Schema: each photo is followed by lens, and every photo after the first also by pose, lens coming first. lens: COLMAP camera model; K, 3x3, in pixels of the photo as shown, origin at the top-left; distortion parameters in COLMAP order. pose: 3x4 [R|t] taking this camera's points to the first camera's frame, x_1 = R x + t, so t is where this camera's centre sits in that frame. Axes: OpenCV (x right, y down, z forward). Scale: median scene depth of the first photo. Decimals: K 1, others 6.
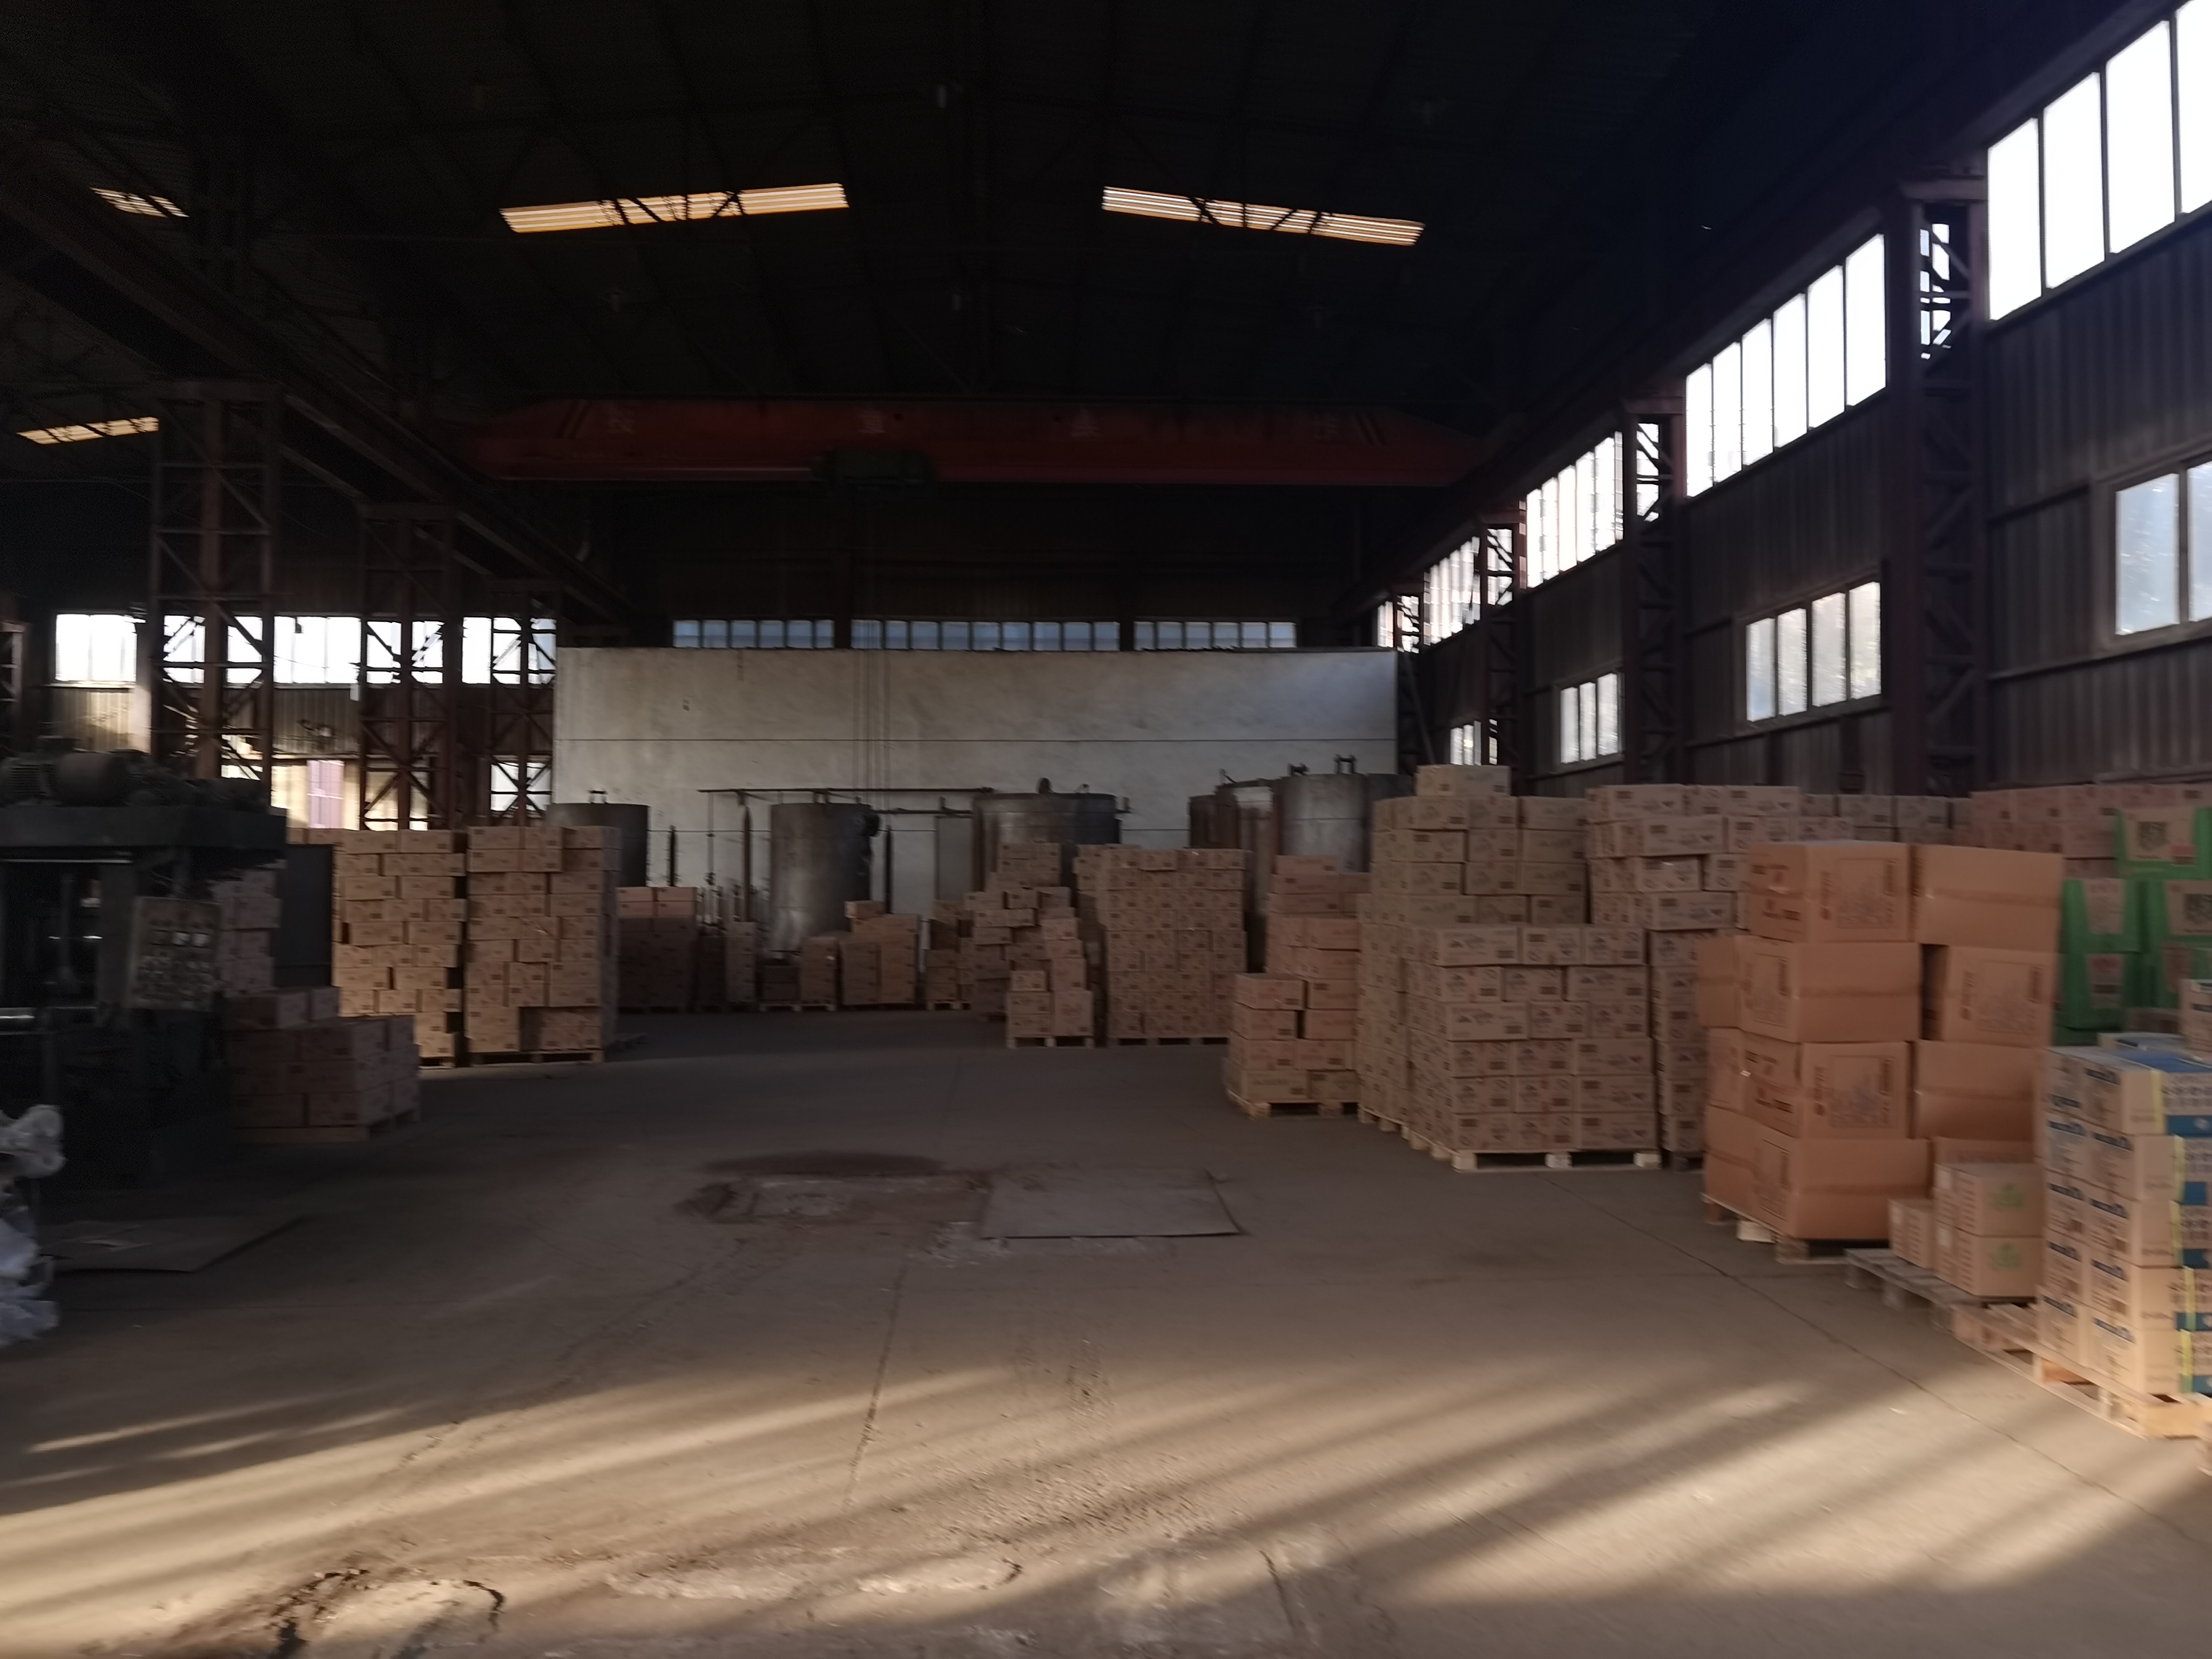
lens RADIAL K [[1747.7, 0, 1115.7], [0, 1747.7, 826.0], [0, 0, 1]] dist [0.003373, 0.021883]
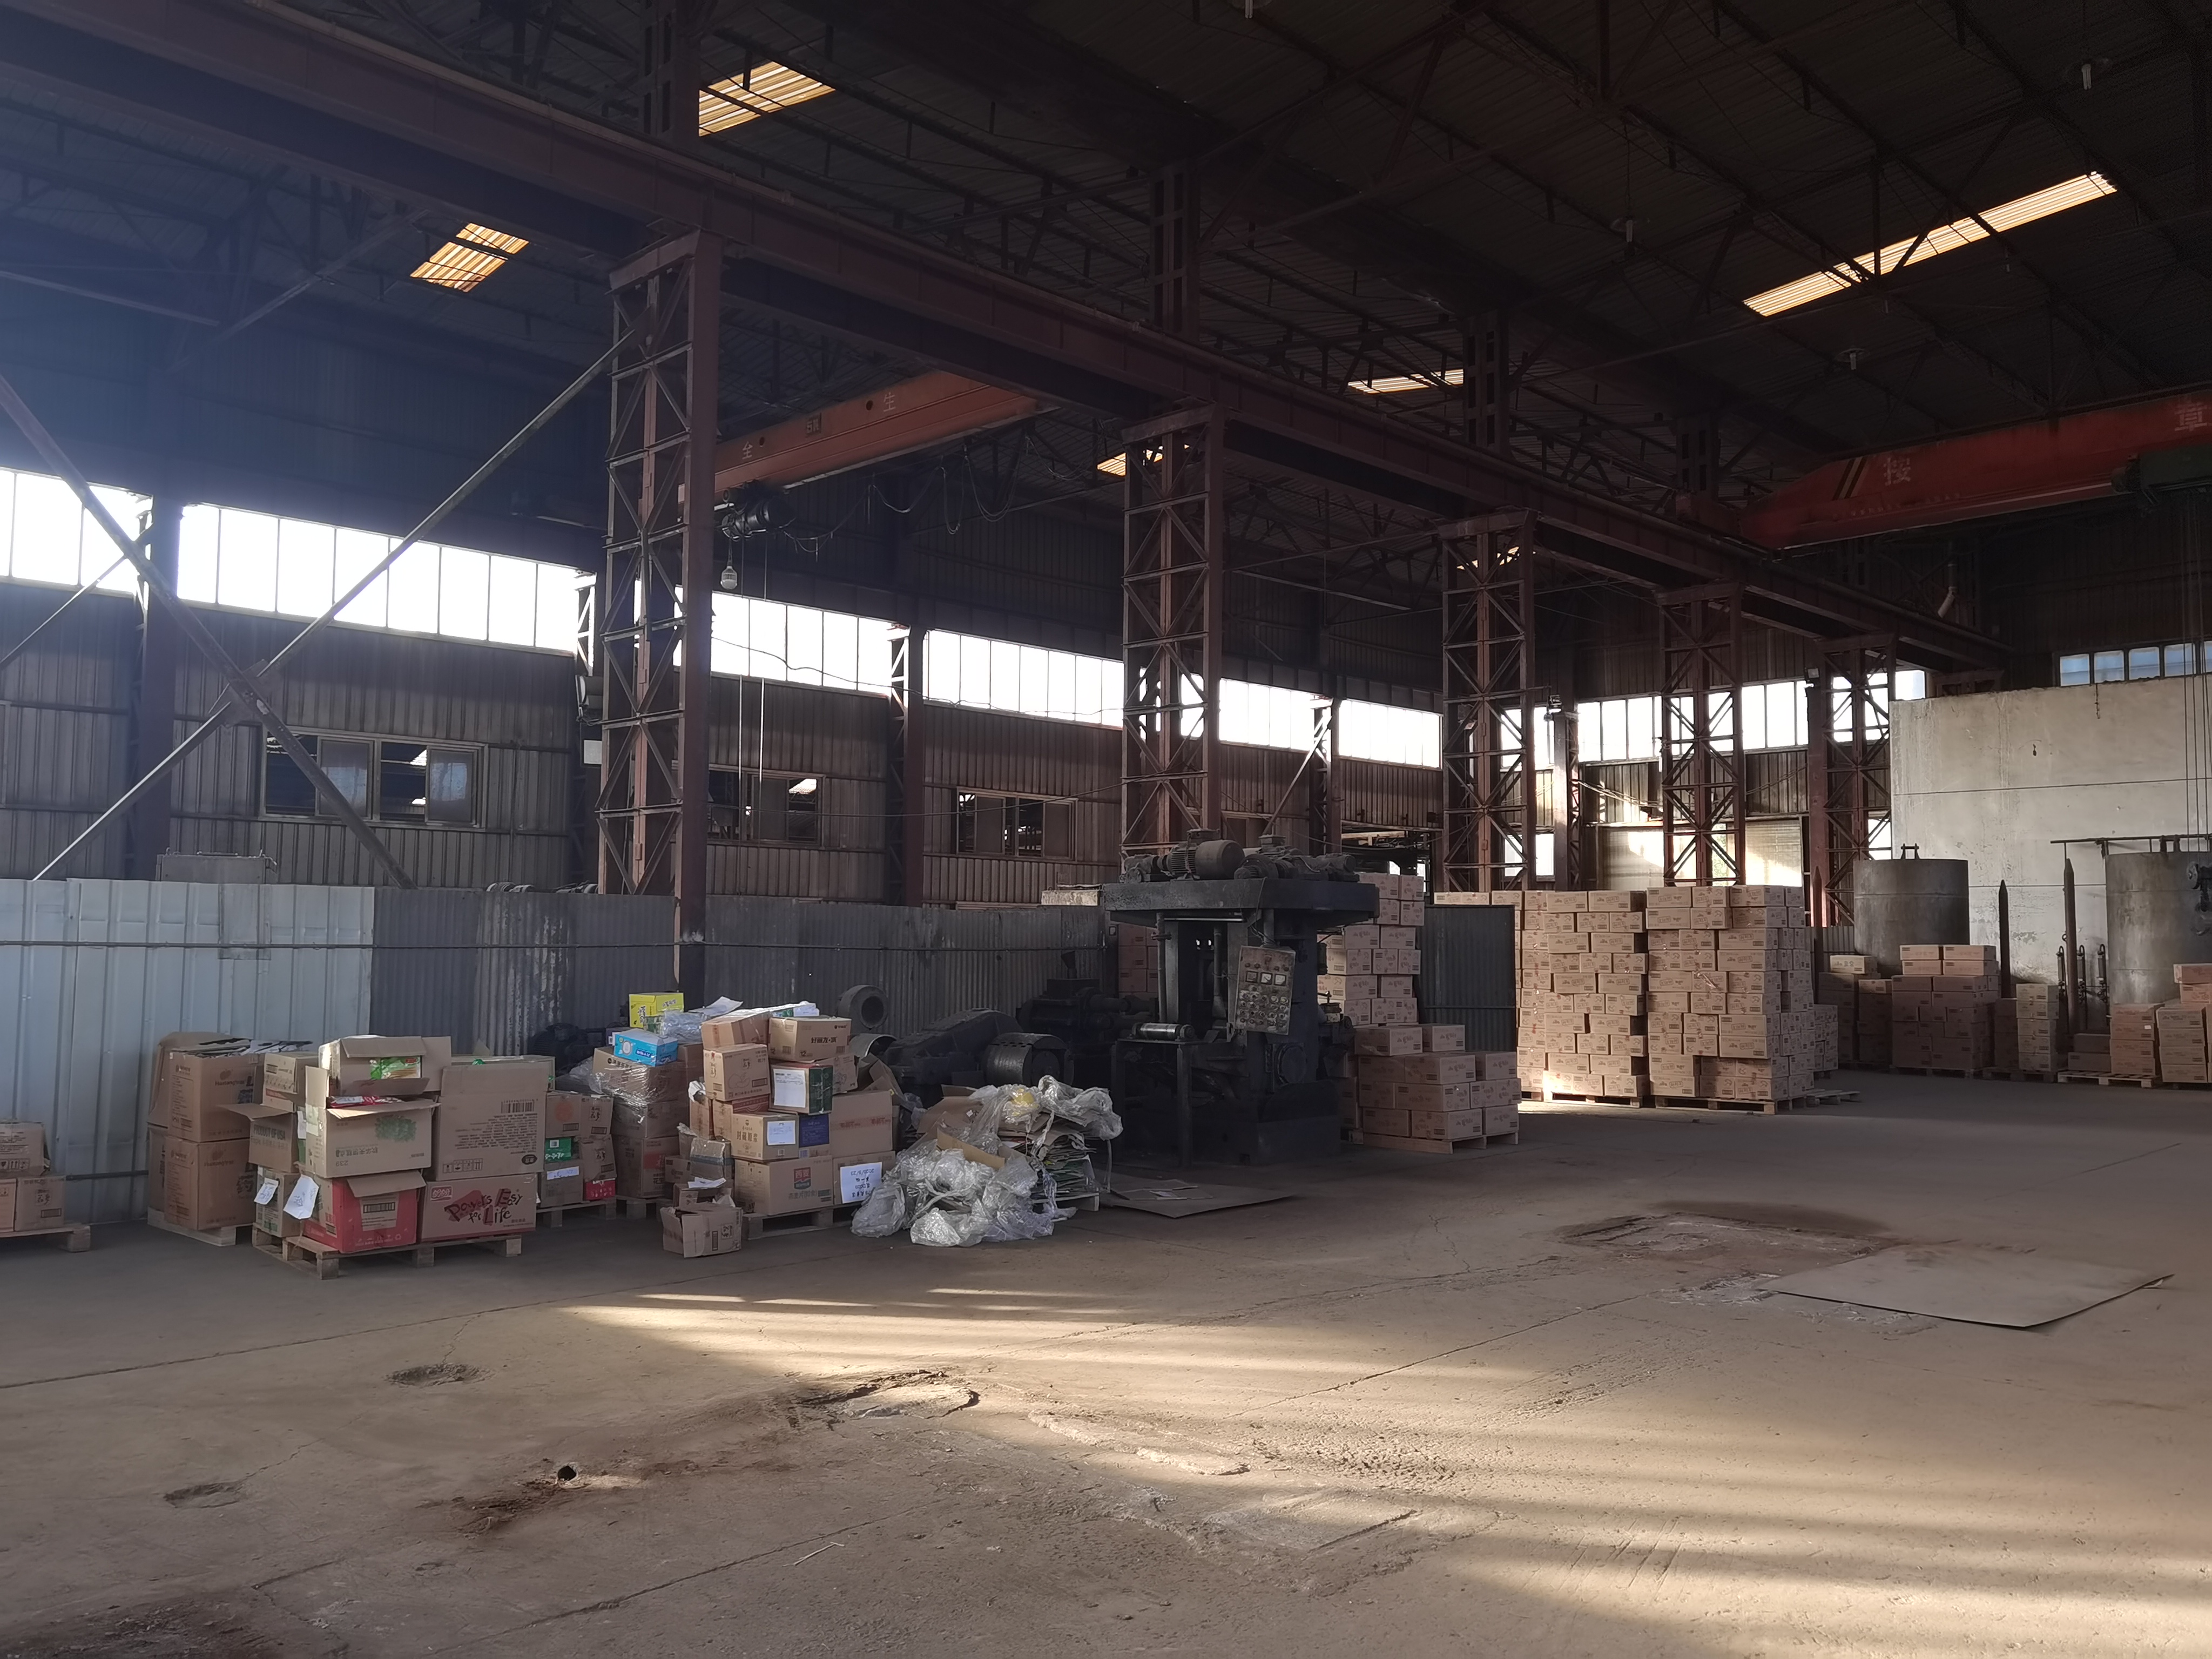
lens RADIAL K [[1747.7, 0, 1099.5], [0, 1747.7, 822.2], [0, 0, 1]] dist [0.003373, 0.021883]
pose [[0.667057, -0.042889, -0.743771, 0.216500], [0.017295, 0.998964, -0.042094, -0.000172], [0.744806, 0.015216, 0.667107, 0.014090]]
